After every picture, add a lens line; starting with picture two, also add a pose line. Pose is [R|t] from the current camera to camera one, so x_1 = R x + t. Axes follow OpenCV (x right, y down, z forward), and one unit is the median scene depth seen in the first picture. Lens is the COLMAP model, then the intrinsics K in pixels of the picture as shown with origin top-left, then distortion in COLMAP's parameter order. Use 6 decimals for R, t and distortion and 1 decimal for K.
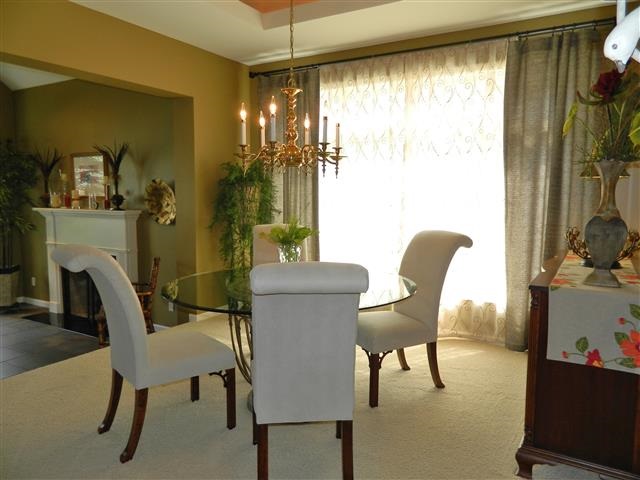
lens RADIAL K [[476.0, 0, 312.1], [0, 476.0, 237.9], [0, 0, 1]] dist [0.012687, -0.002898]
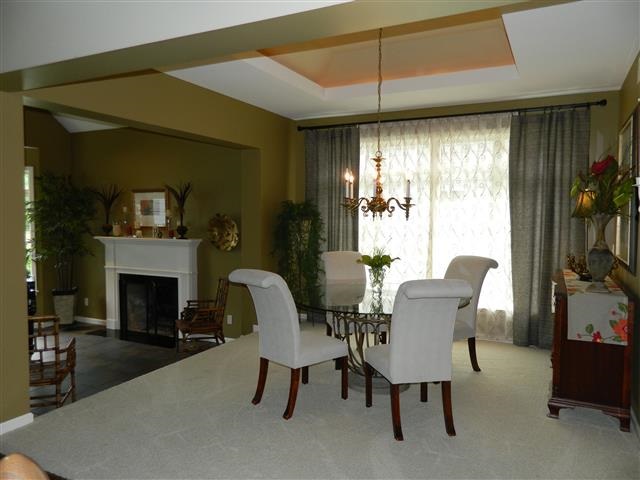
lens RADIAL K [[476.0, 0, 312.1], [0, 476.0, 237.9], [0, 0, 1]] dist [0.012687, -0.002898]
pose [[0.996925, -0.005722, 0.078156, -0.248072], [0.008999, 0.999092, -0.041652, -0.011959], [-0.077846, 0.042227, 0.996071, -0.273976]]
